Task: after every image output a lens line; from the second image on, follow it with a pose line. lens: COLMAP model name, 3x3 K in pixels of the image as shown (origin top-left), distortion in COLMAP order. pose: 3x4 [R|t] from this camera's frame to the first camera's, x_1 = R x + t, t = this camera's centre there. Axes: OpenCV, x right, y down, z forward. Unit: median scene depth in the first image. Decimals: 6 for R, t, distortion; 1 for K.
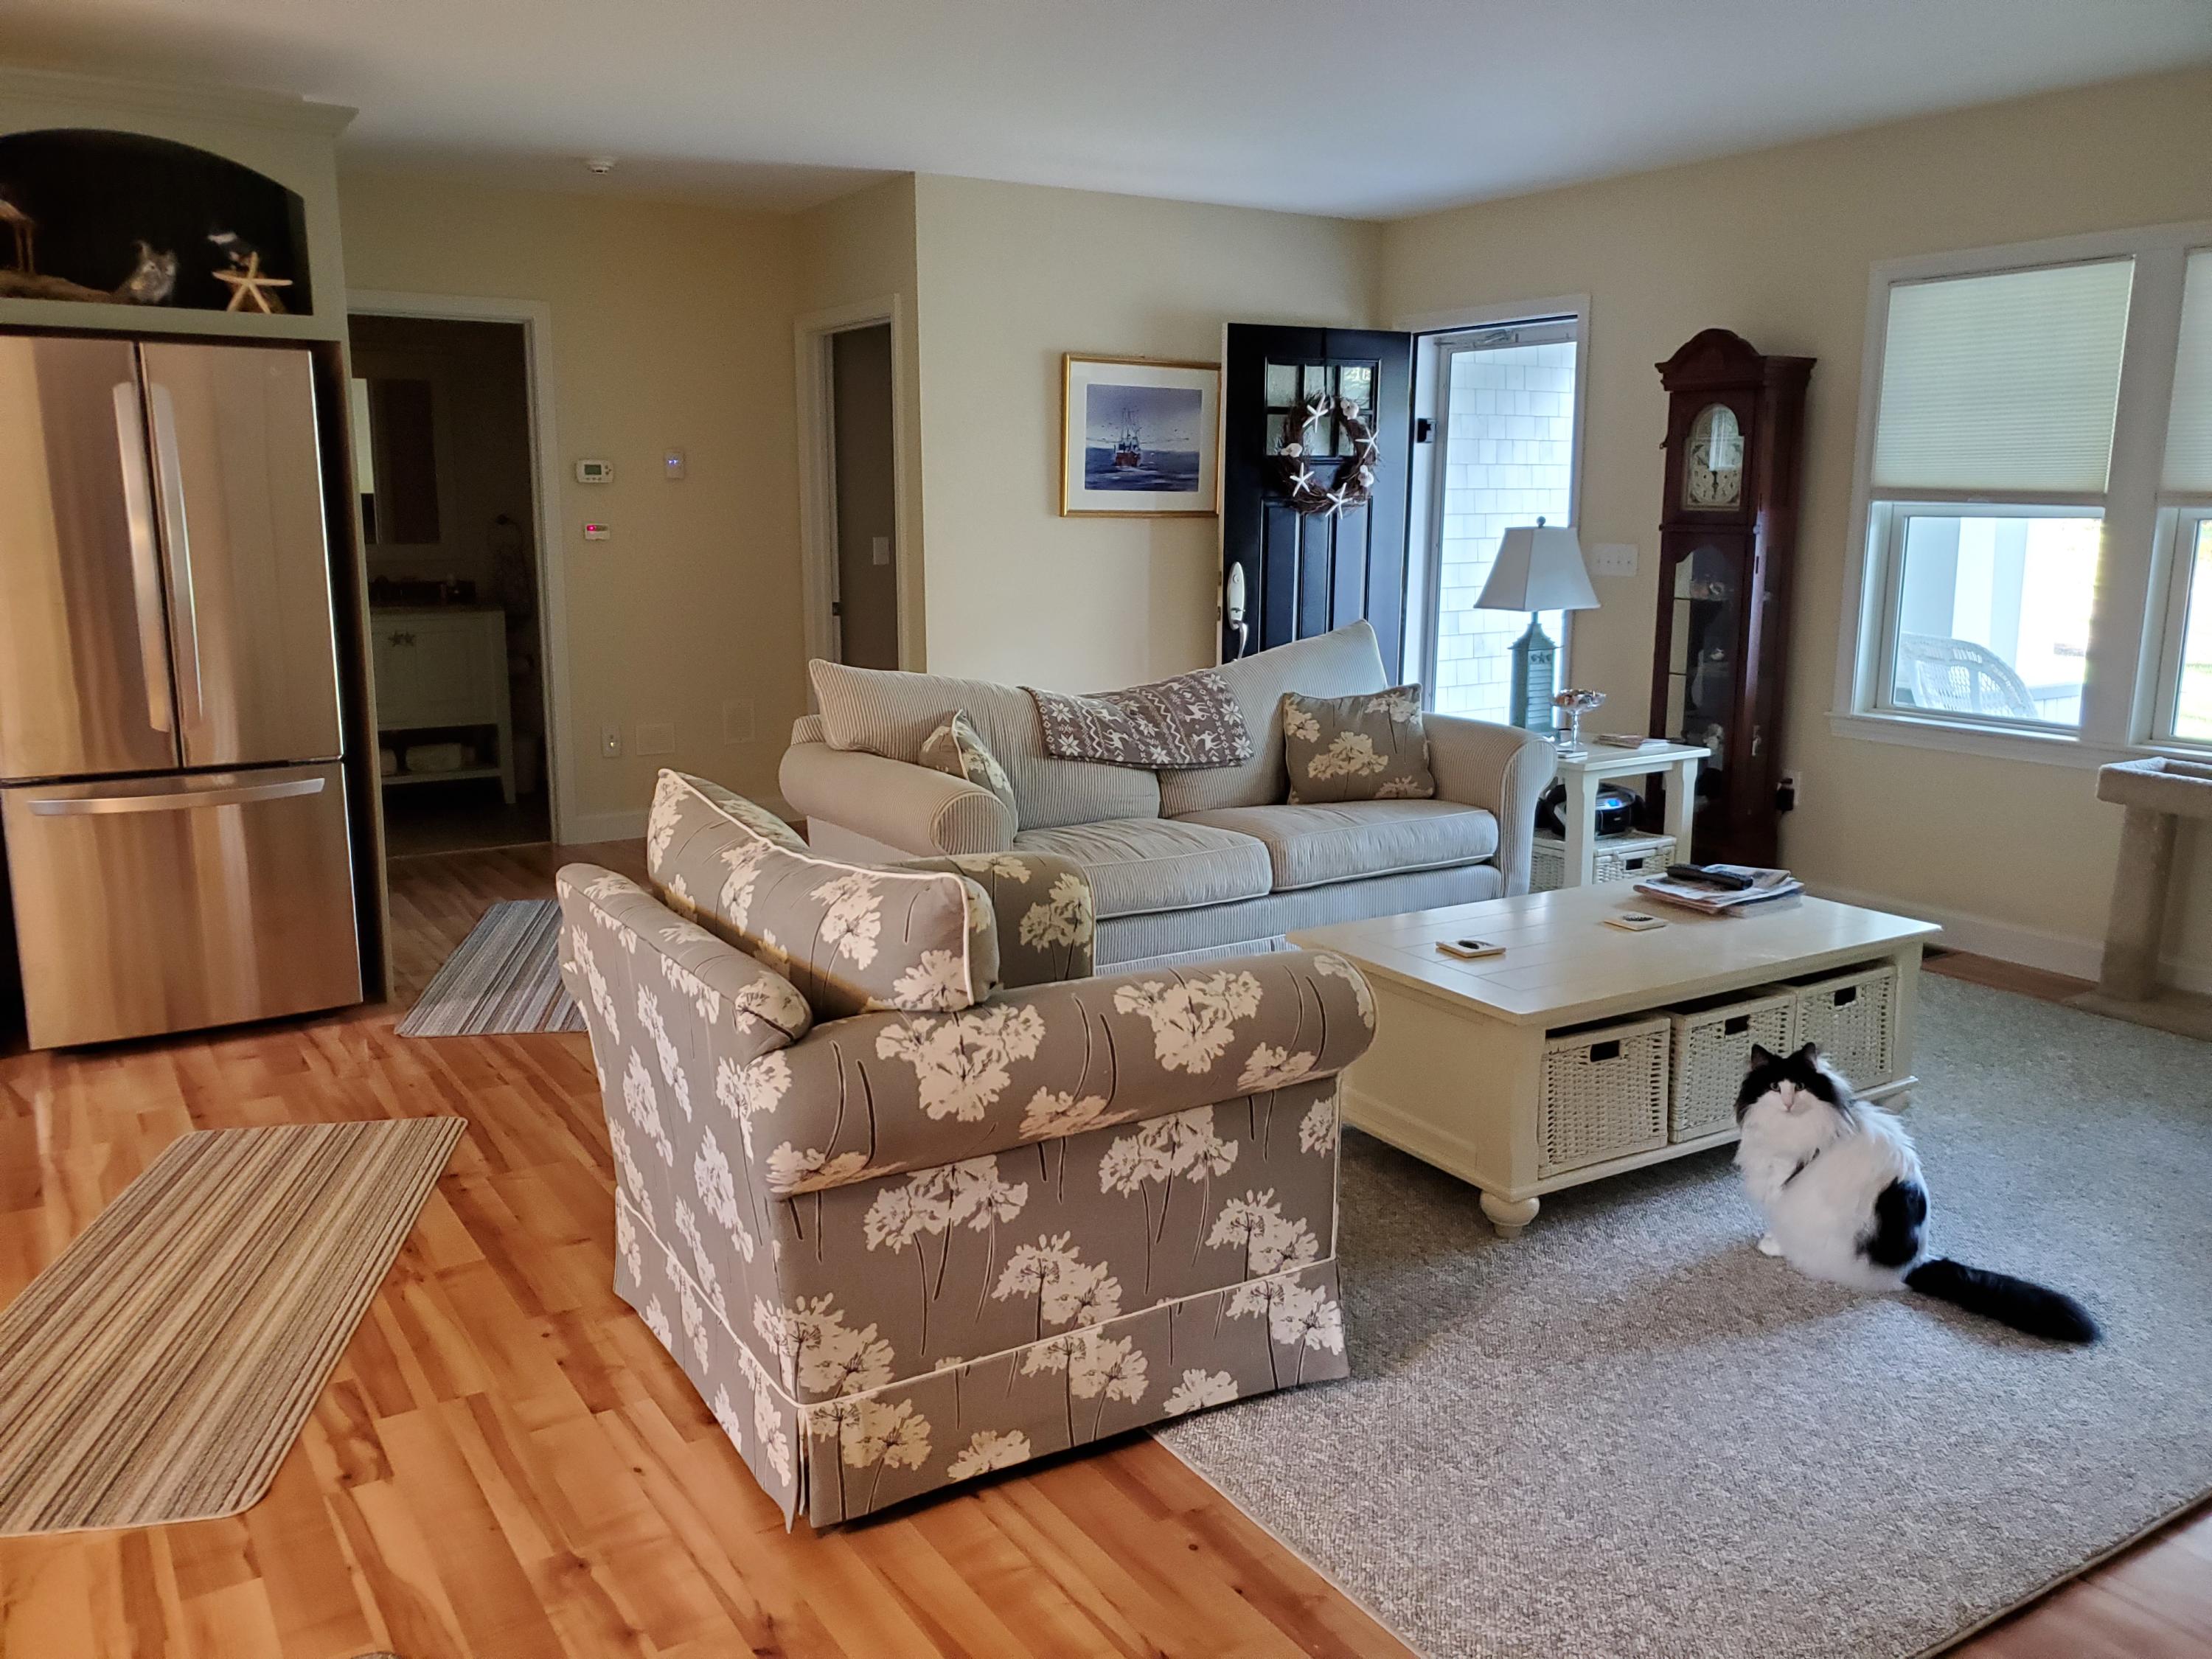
lens RADIAL K [[1710.9, 0, 1142.4], [0, 1710.9, 829.2], [0, 0, 1]] dist [0.005316, 0.004478]
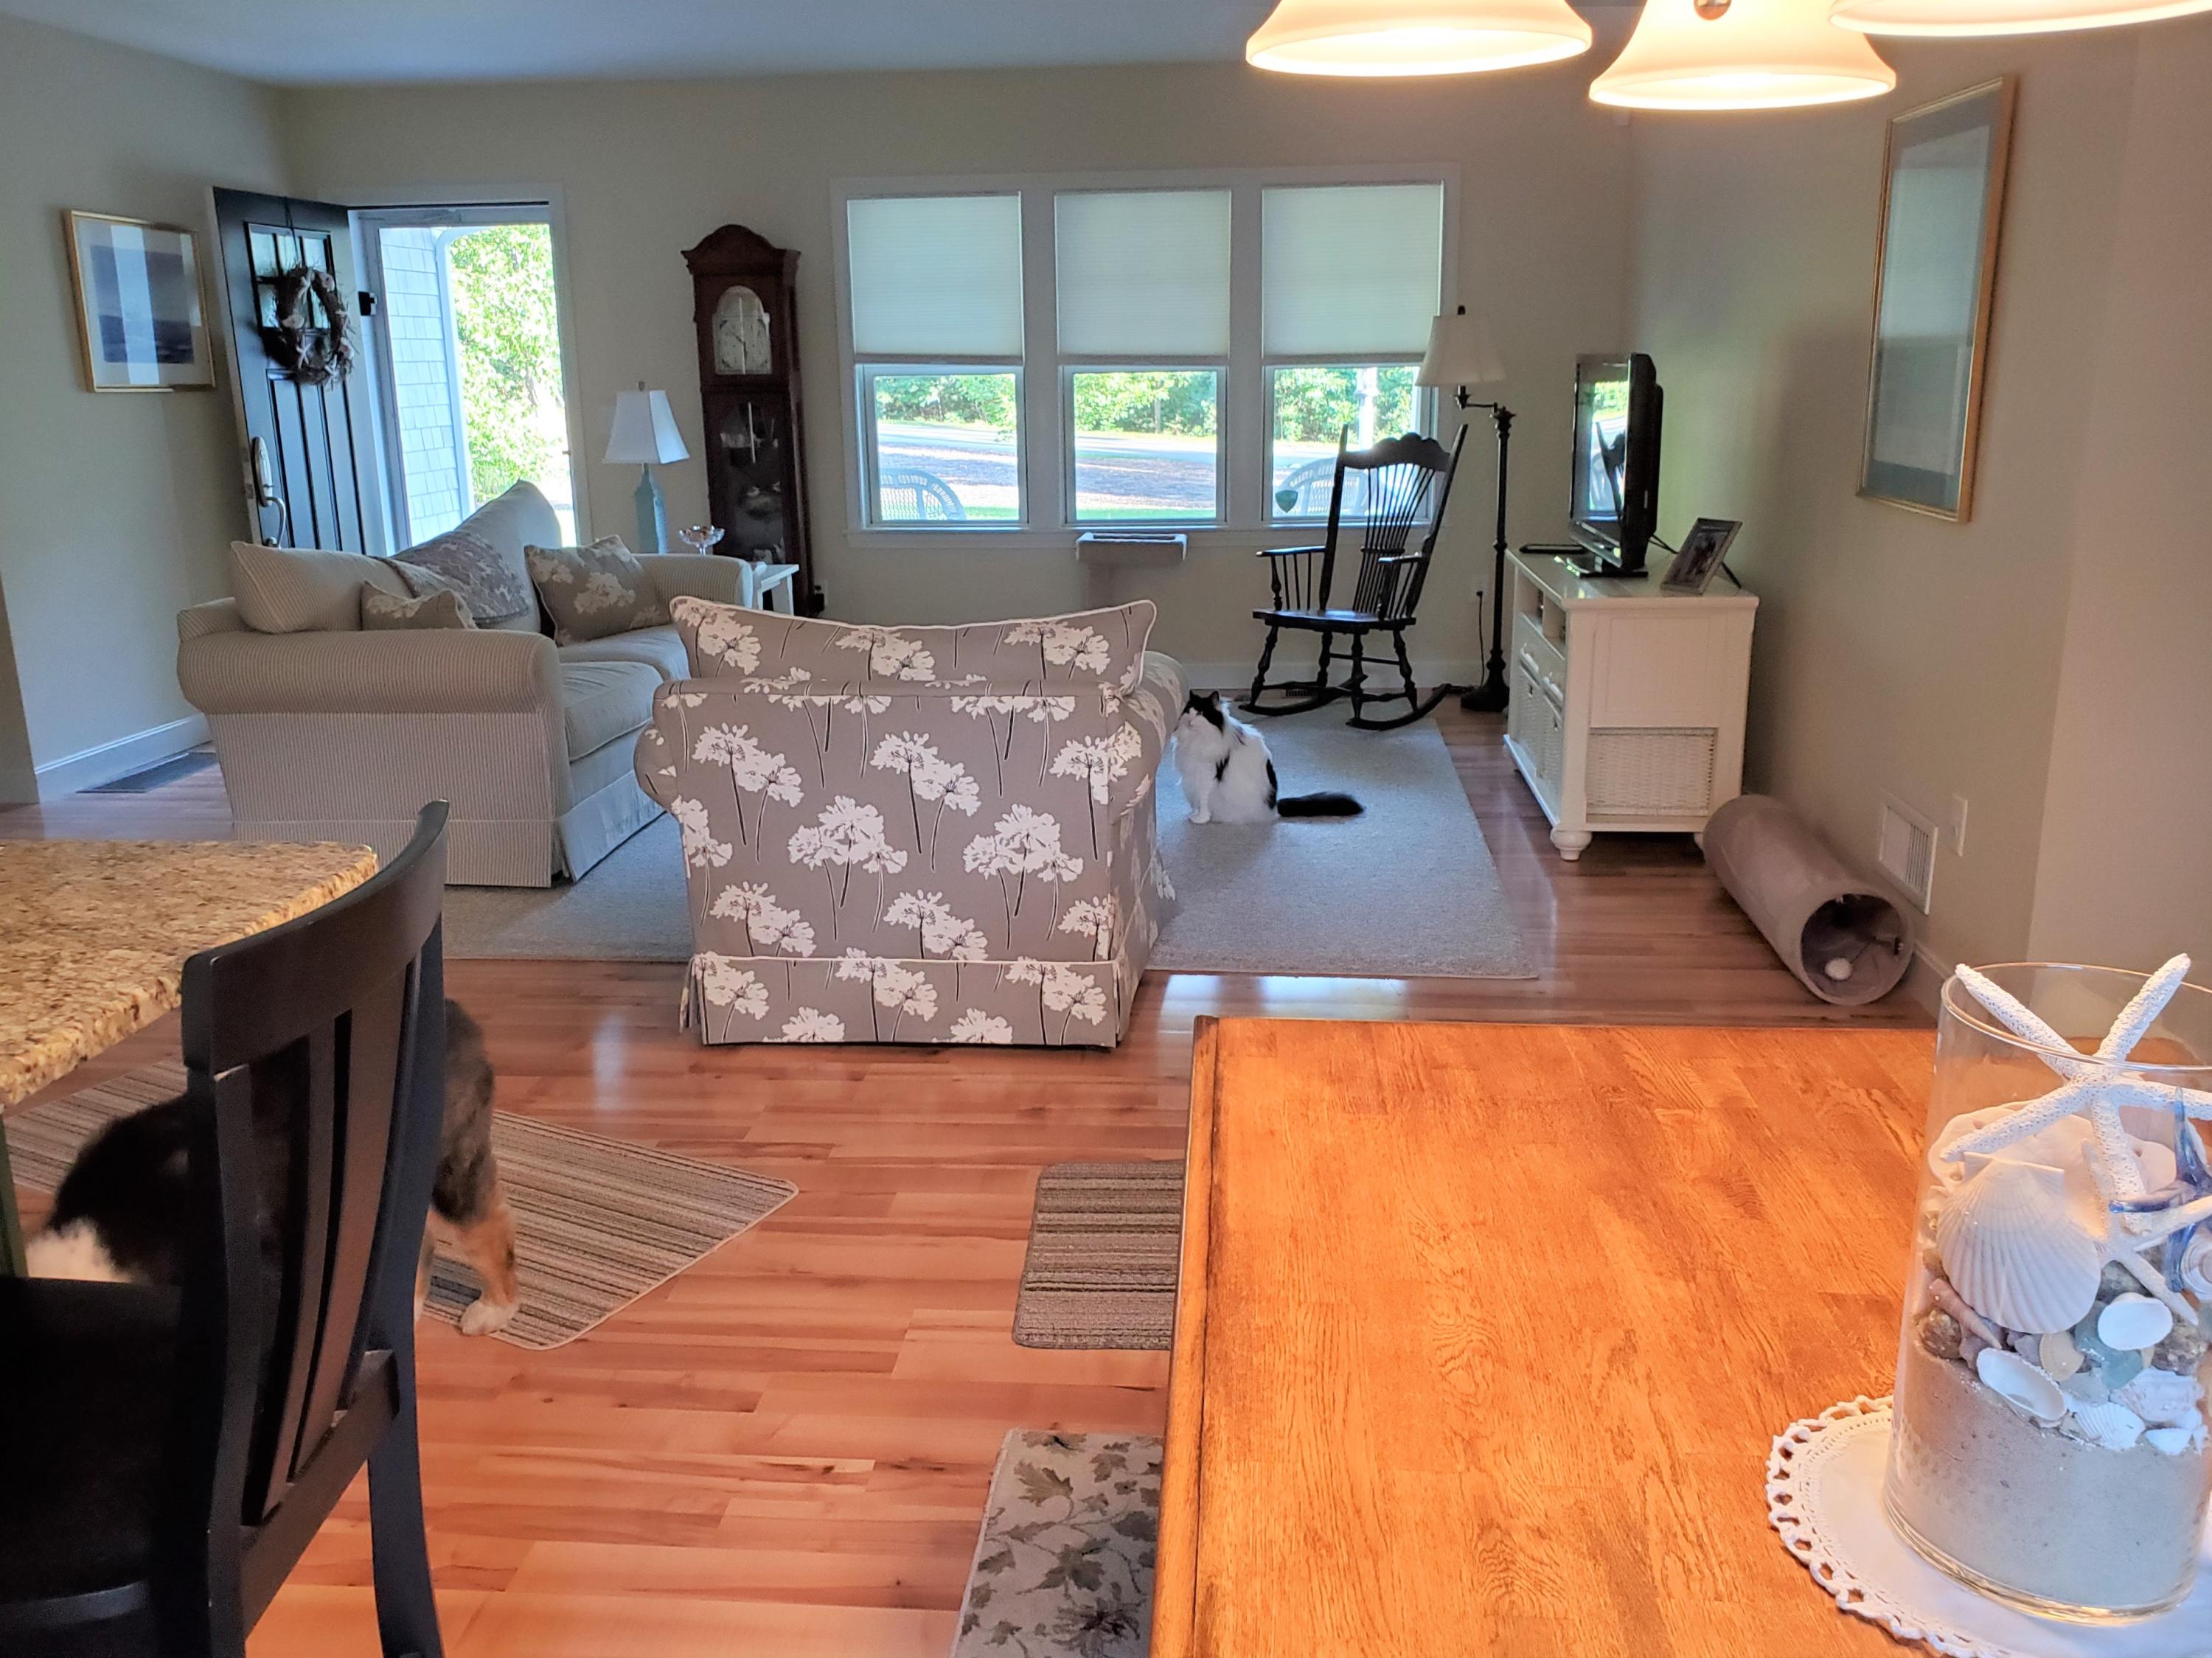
lens RADIAL K [[1745.9, 0, 1108.2], [0, 1745.9, 818.5], [0, 0, 1]] dist [0.004672, -0.009706]
pose [[0.622144, -0.206870, 0.755077, -0.520926], [0.164007, 0.977497, 0.132673, 0.002922], [-0.765531, 0.041296, 0.642072, 0.005729]]
